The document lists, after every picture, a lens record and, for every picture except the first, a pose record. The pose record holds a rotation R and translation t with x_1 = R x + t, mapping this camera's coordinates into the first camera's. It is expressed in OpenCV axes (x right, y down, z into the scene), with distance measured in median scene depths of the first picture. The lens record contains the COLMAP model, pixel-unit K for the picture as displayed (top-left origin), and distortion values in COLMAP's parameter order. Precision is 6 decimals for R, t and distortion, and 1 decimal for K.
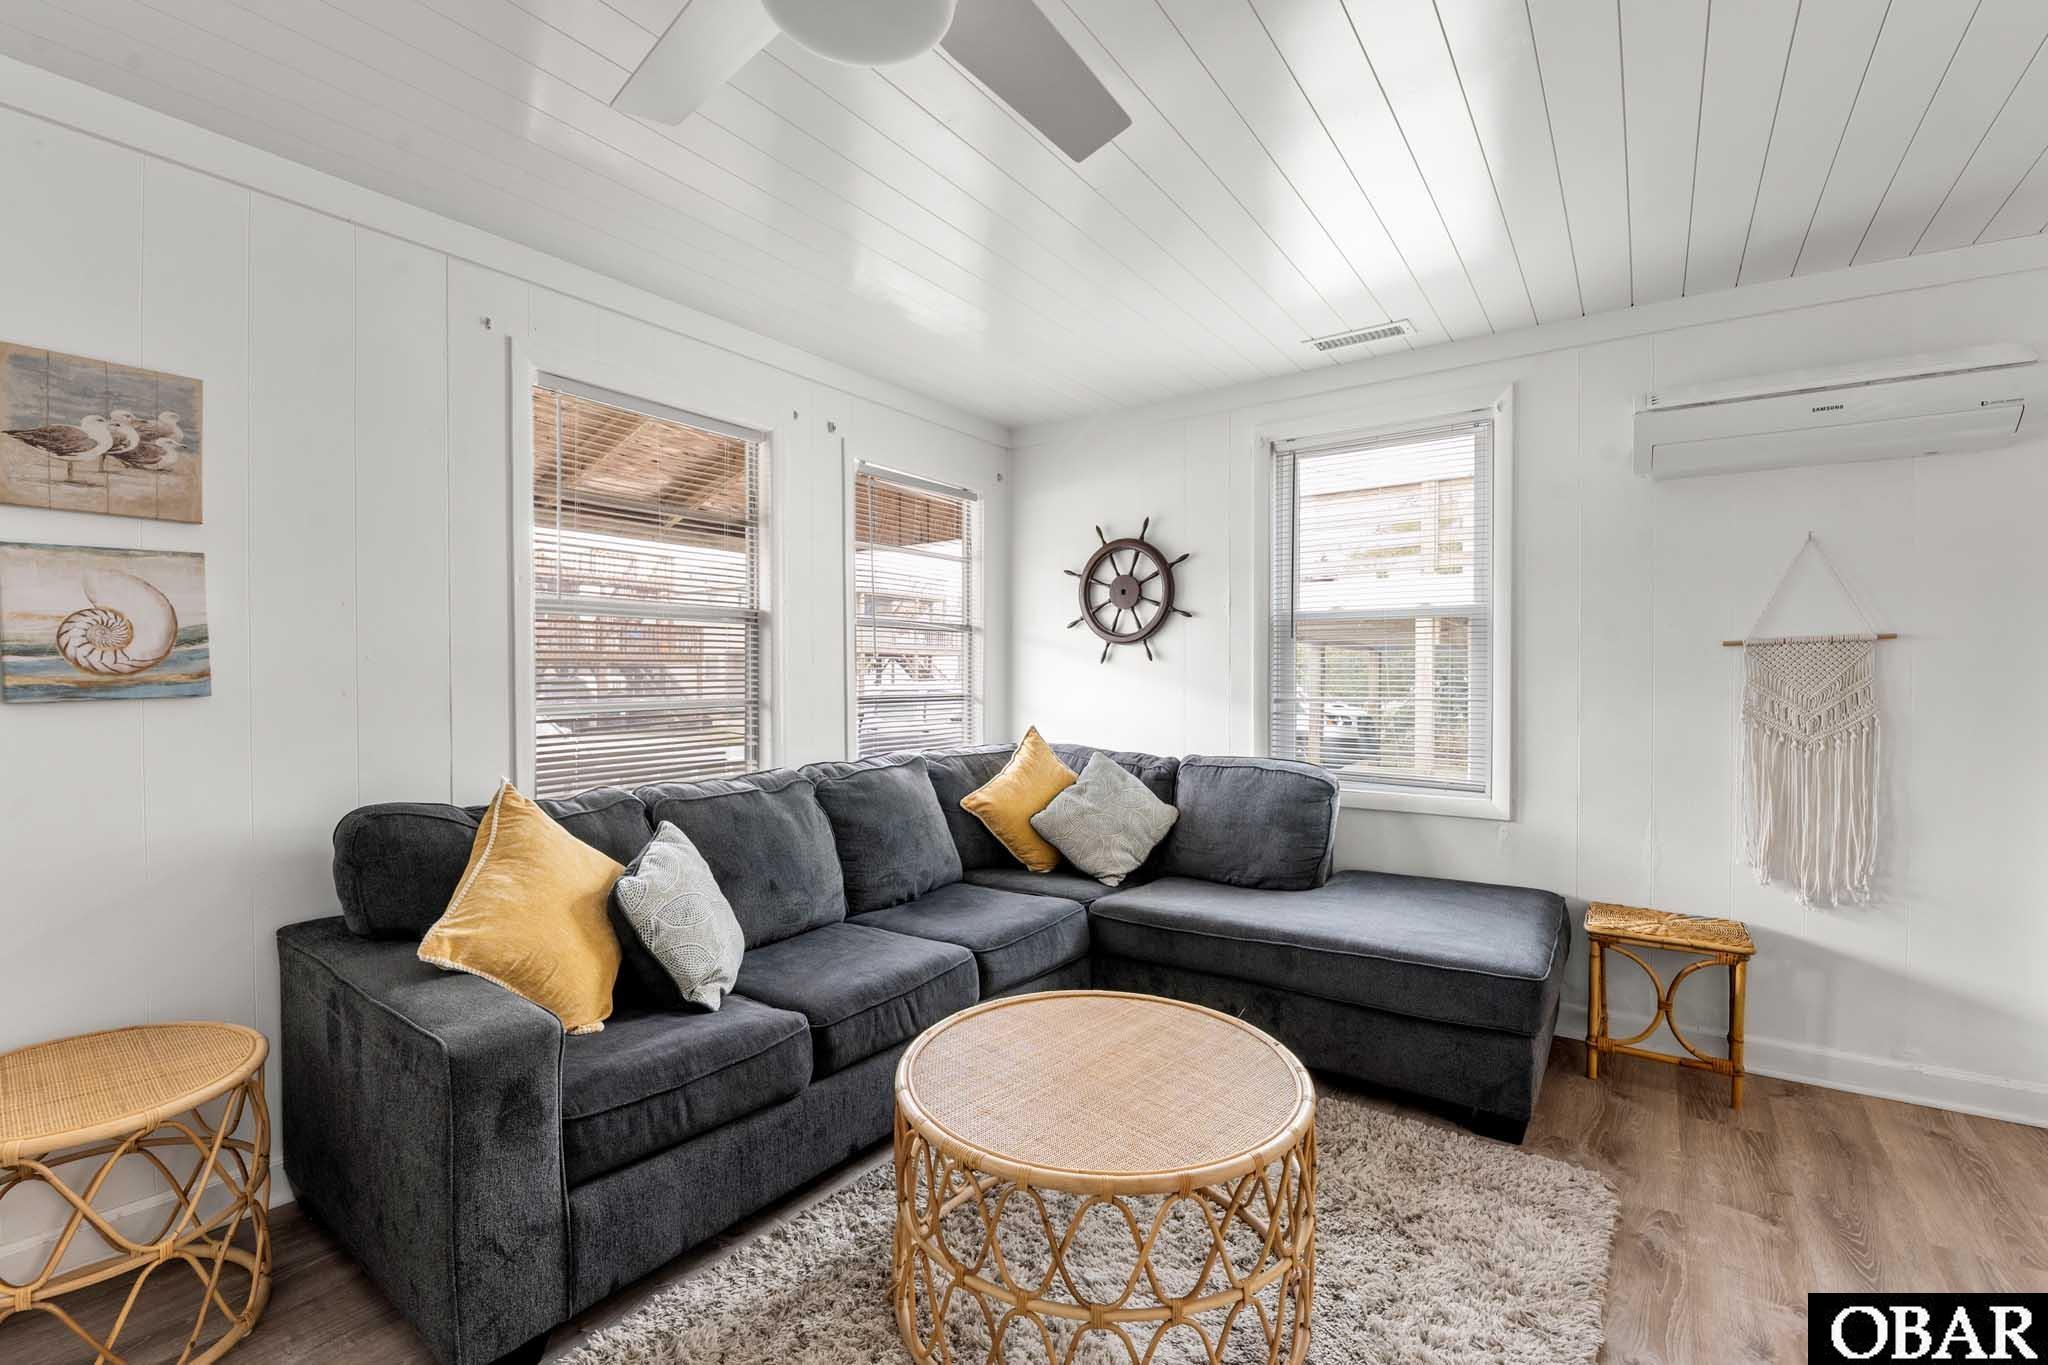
lens RADIAL K [[881.0, 0, 1024.0], [0, 881.0, 682.5], [0, 0, 1]] dist [-0.014342, -0.004314]
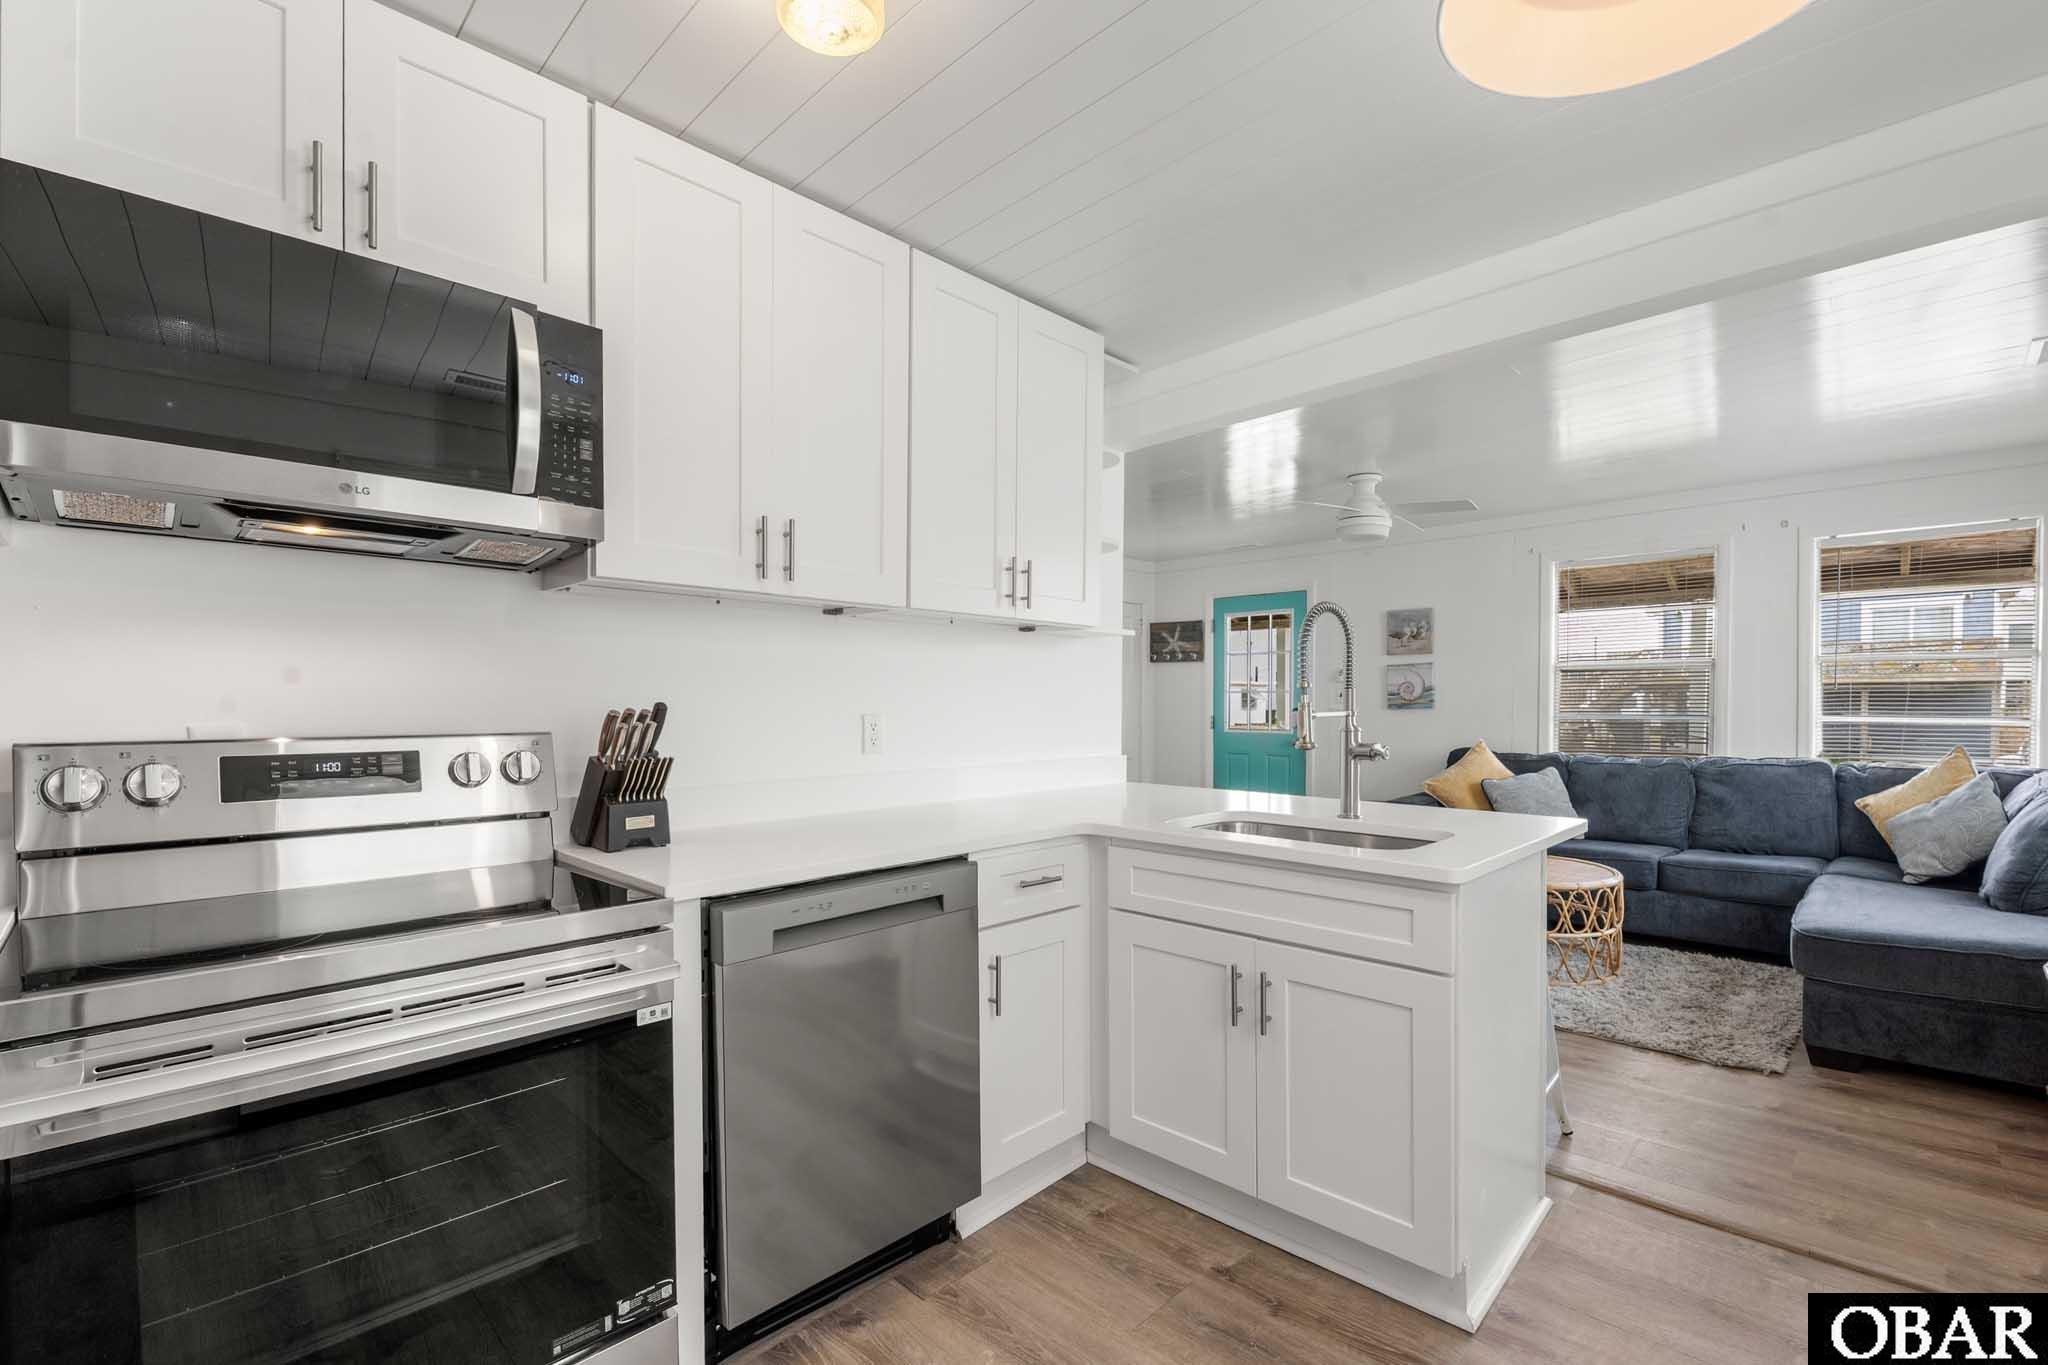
lens RADIAL K [[896.8, 0, 1009.7], [0, 896.8, 716.8], [0, 0, 1]] dist [-0.004747, -0.001154]
pose [[-0.183663, 0.015900, -0.982861, 1.443959], [-0.007587, 0.999816, 0.017592, 0.001436], [0.982960, 0.010688, -0.183509, 0.050103]]
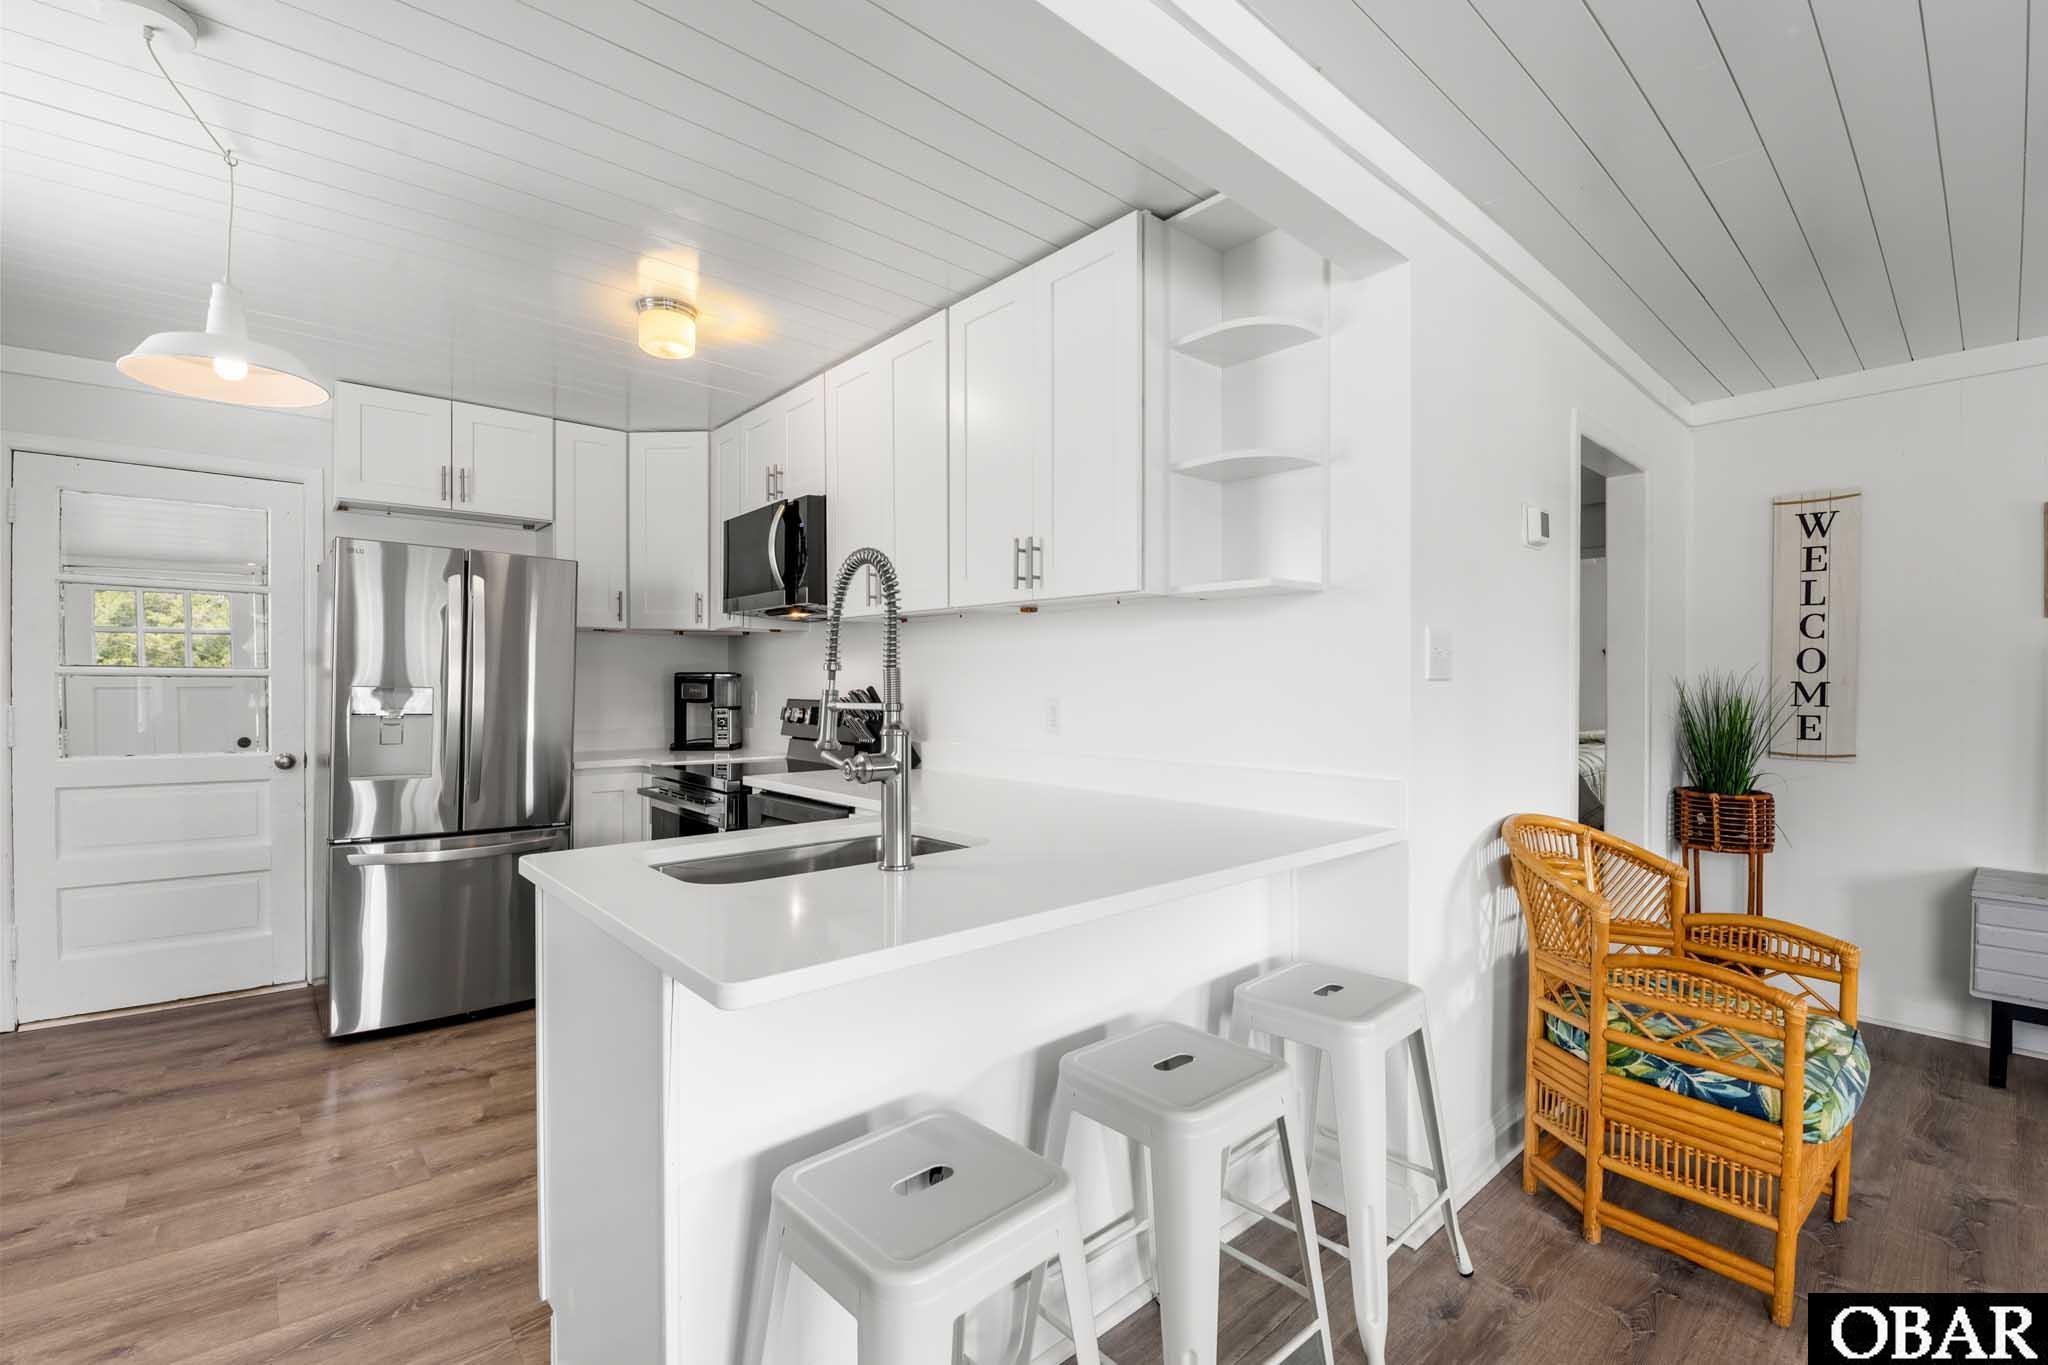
lens RADIAL K [[881.0, 0, 1024.0], [0, 881.0, 682.5], [0, 0, 1]] dist [-0.014342, -0.004314]
pose [[-0.971124, -0.003683, 0.238545, 0.490190], [-0.001896, 0.999968, 0.007721, -0.007885], [-0.238566, 0.007046, -0.971101, 0.631981]]
